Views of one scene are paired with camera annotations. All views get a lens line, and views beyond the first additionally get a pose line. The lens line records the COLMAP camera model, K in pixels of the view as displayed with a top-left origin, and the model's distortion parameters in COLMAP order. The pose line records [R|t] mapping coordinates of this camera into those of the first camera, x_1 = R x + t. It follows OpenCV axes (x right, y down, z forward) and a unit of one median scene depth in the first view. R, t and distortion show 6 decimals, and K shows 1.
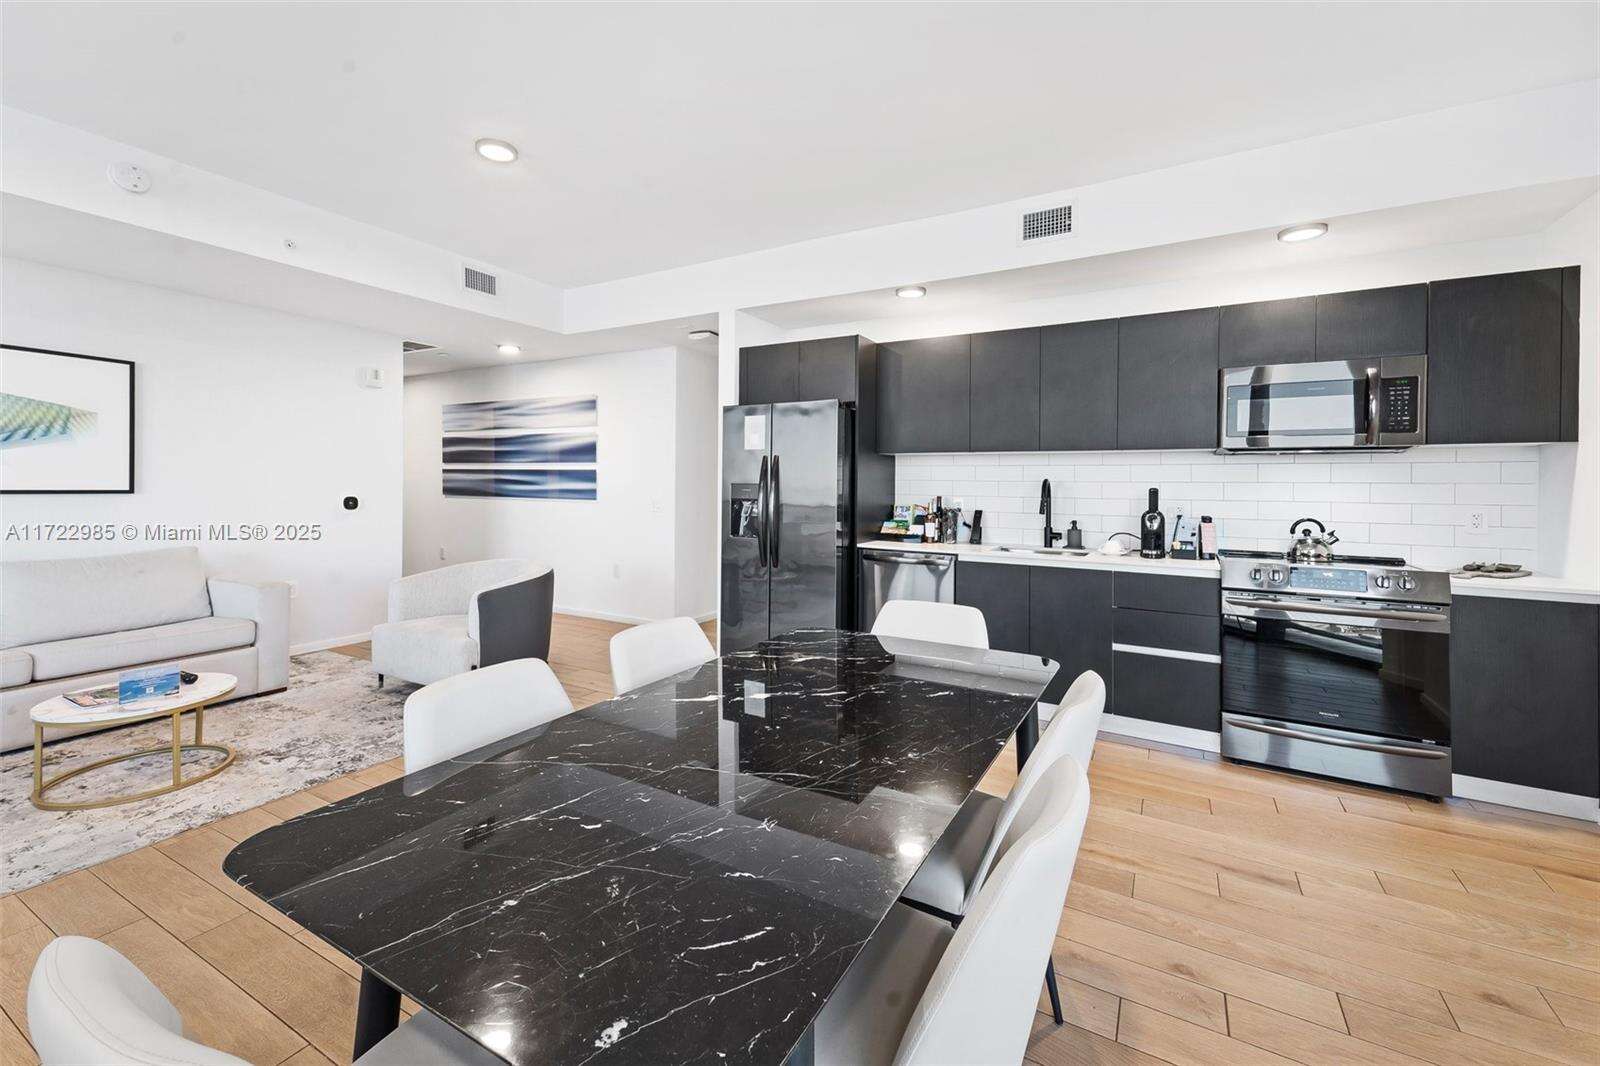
lens RADIAL K [[662.7, 0, 802.4], [0, 662.7, 483.8], [0, 0, 1]] dist [0.005123, 0.000303]
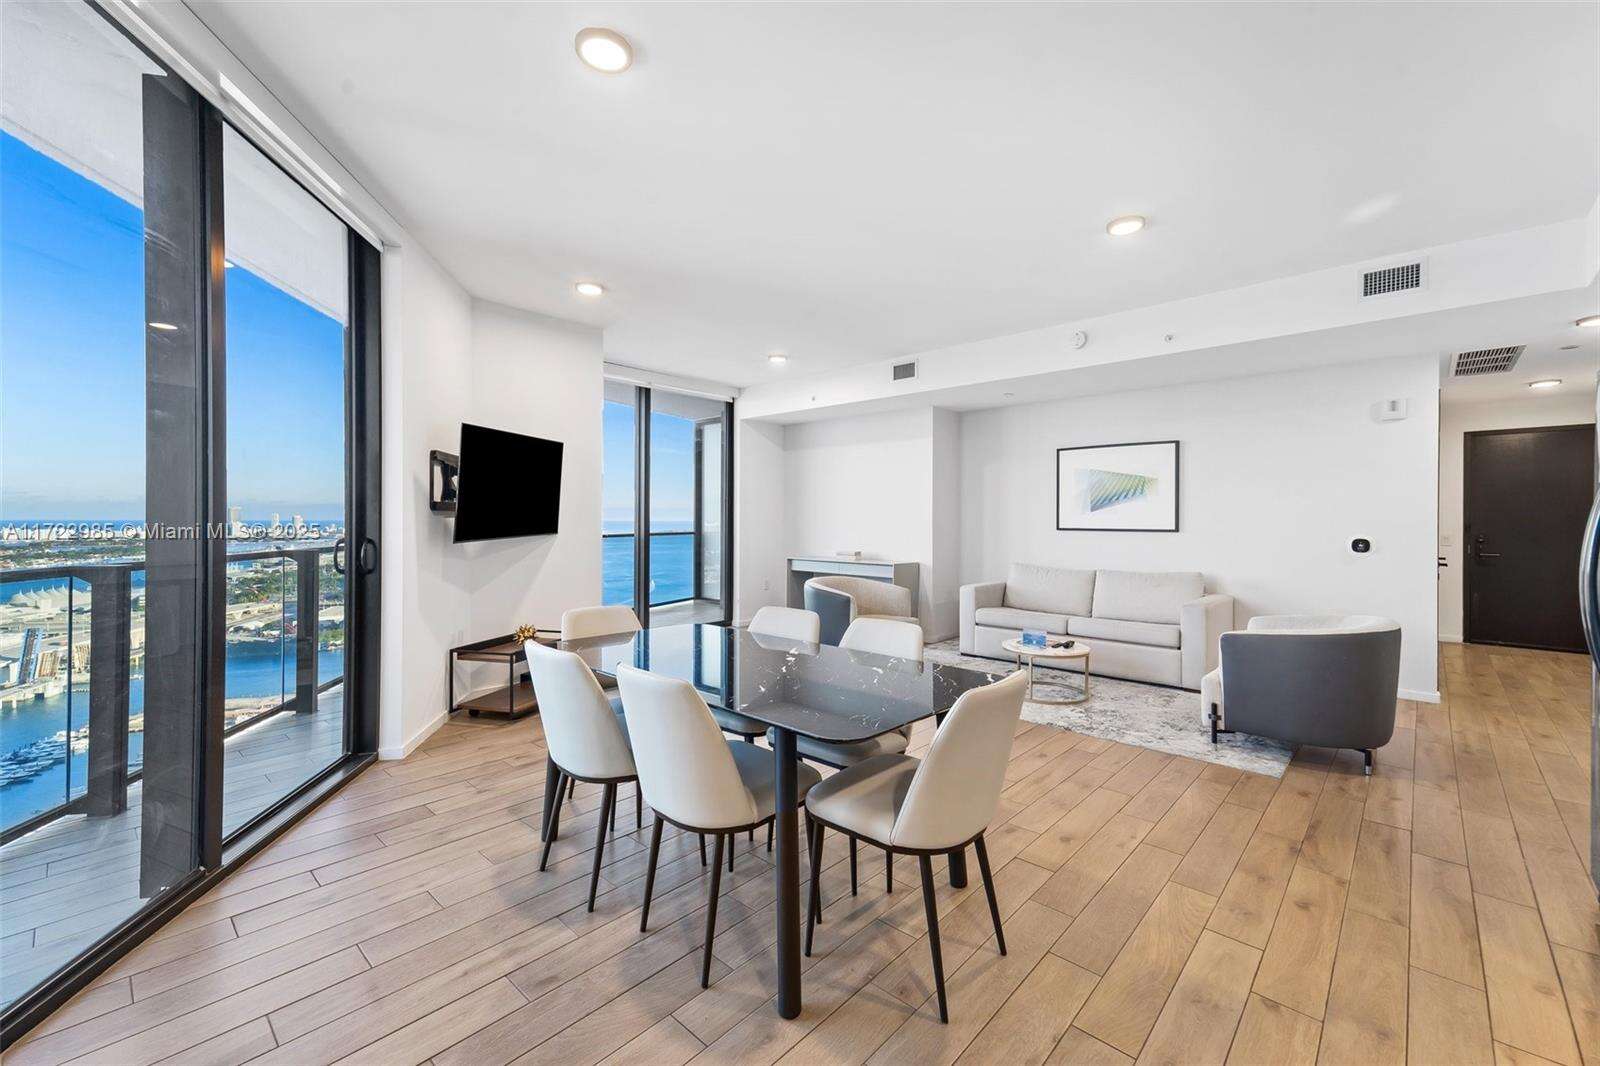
lens RADIAL K [[662.7, 0, 805.4], [0, 662.7, 523.9], [0, 0, 1]] dist [0.005123, 0.000303]
pose [[-0.243835, -0.007321, -0.969789, 0.601289], [-0.005072, 0.999967, -0.006273, 0.010132], [0.969804, 0.003389, -0.243864, 0.599271]]
